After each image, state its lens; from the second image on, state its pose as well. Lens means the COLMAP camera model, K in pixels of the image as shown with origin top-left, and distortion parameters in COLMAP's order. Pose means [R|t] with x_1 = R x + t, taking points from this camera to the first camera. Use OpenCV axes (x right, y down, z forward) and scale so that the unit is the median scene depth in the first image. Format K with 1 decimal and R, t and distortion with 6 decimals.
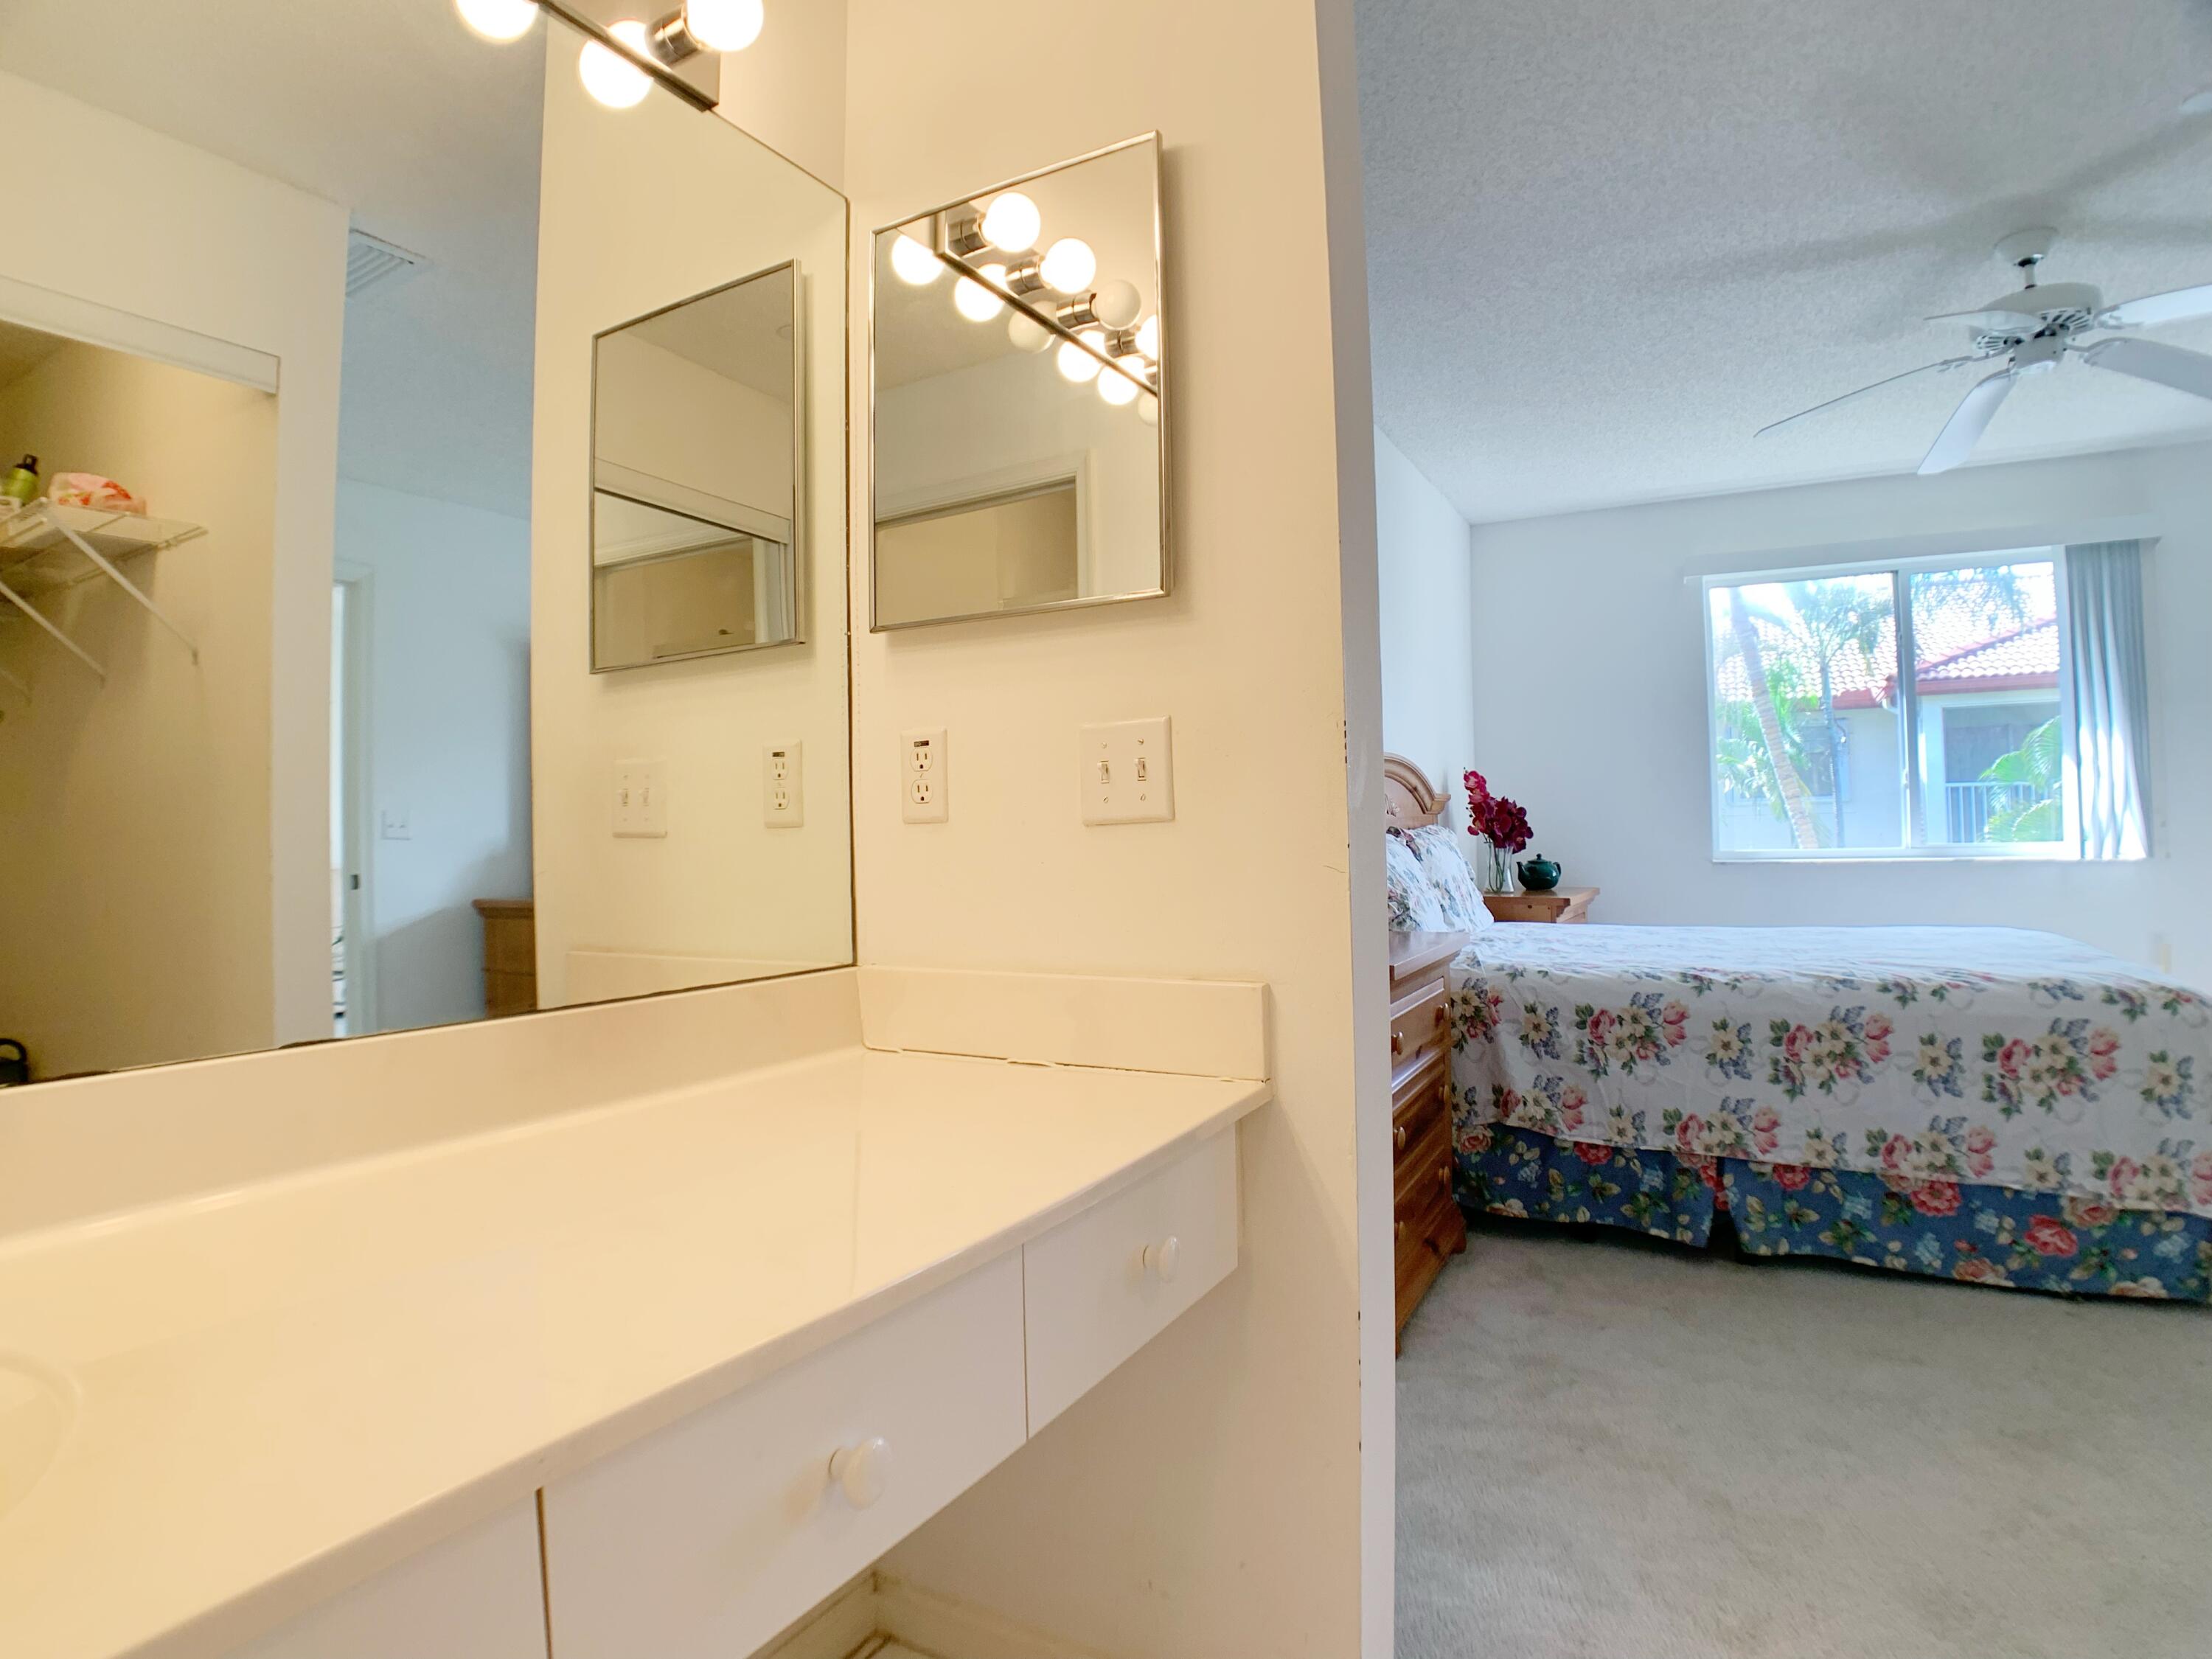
lens RADIAL K [[1160.6, 0, 1097.6], [0, 1160.6, 814.0], [0, 0, 1]] dist [-0.087090, 0.010250]
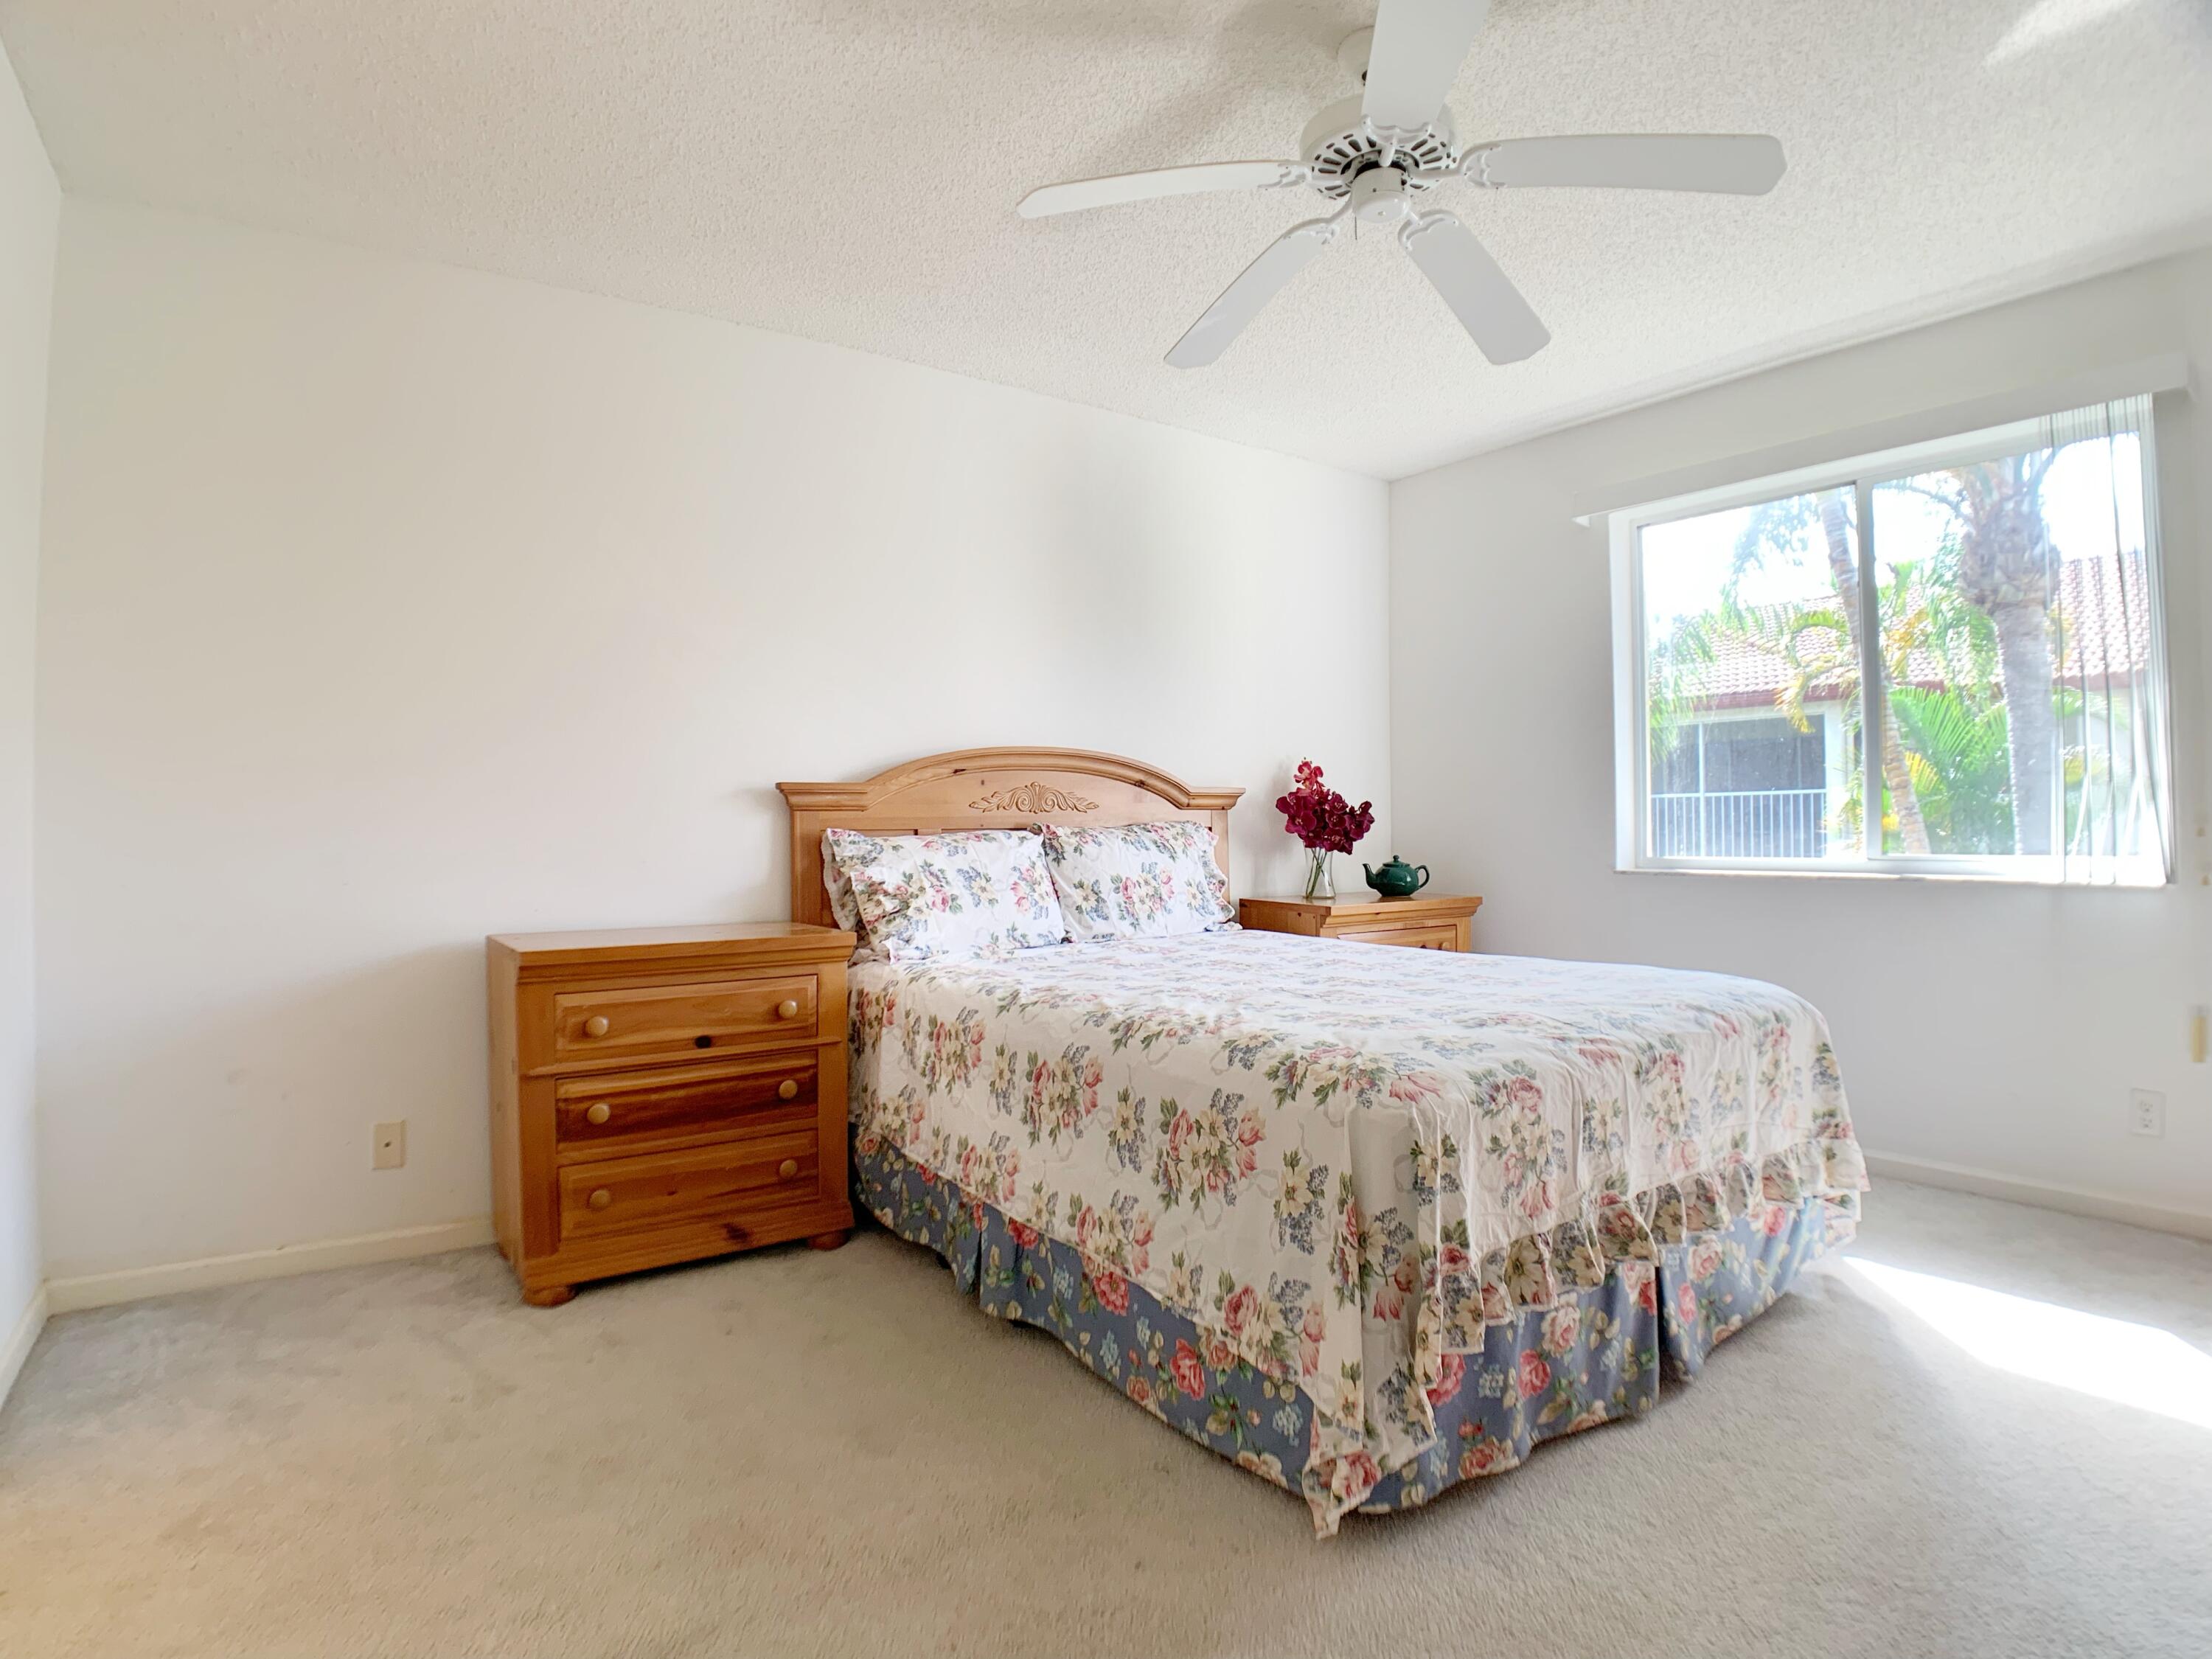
lens RADIAL K [[1160.6, 0, 1105.7], [0, 1160.6, 824.0], [0, 0, 1]] dist [-0.087090, 0.010250]
pose [[0.903905, 0.011823, -0.427569, 1.068221], [-0.003156, 0.999775, 0.020974, -0.012421], [0.427721, -0.017610, 0.903739, 0.225303]]
